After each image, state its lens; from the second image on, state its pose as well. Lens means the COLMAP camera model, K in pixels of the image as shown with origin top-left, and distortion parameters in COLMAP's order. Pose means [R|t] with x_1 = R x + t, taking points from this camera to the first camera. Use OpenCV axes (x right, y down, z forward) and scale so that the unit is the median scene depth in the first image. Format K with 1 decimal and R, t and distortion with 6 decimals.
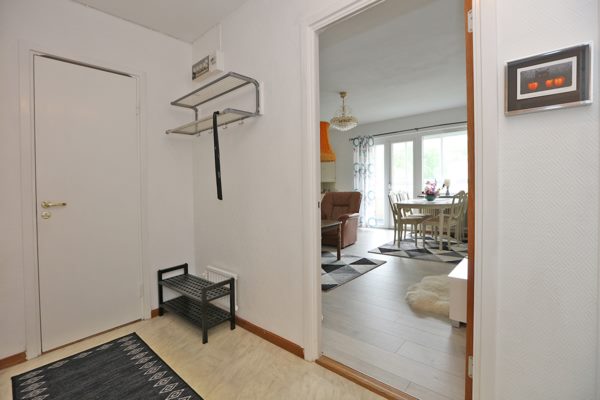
lens RADIAL K [[284.3, 0, 300.0], [0, 284.3, 200.0], [0, 0, 1]] dist [-0.021201, 0.001645]
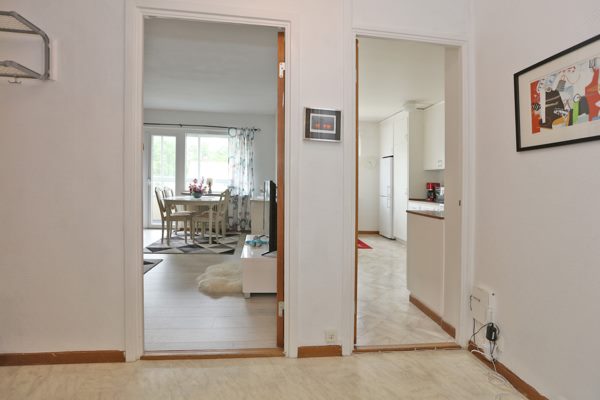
lens RADIAL K [[310.8, 0, 300.3], [0, 310.8, 187.5], [0, 0, 1]] dist [0.000782, 0.001600]
pose [[0.672112, 0.048169, 0.738881, -0.299522], [-0.019309, 0.998683, -0.047542, 0.026816], [-0.740198, 0.017687, 0.672157, -0.087484]]
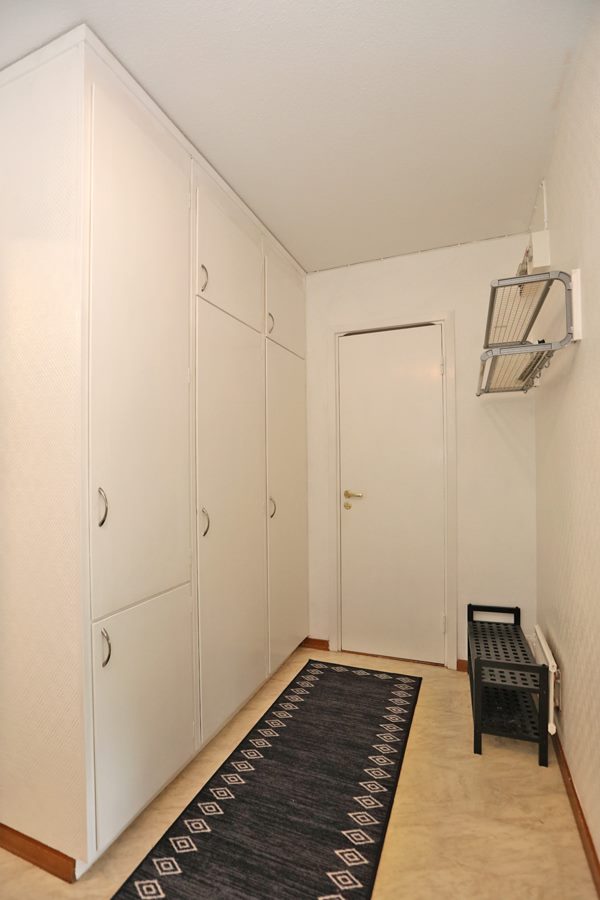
lens RADIAL K [[426.5, 0, 298.0], [0, 426.5, 470.0], [0, 0, 1]] dist [-0.021201, 0.001645]
pose [[0.322779, 0.033050, -0.945897, 0.307992], [-0.039084, 0.999003, 0.021569, -0.071196], [0.945667, 0.030008, 0.323749, 0.314174]]
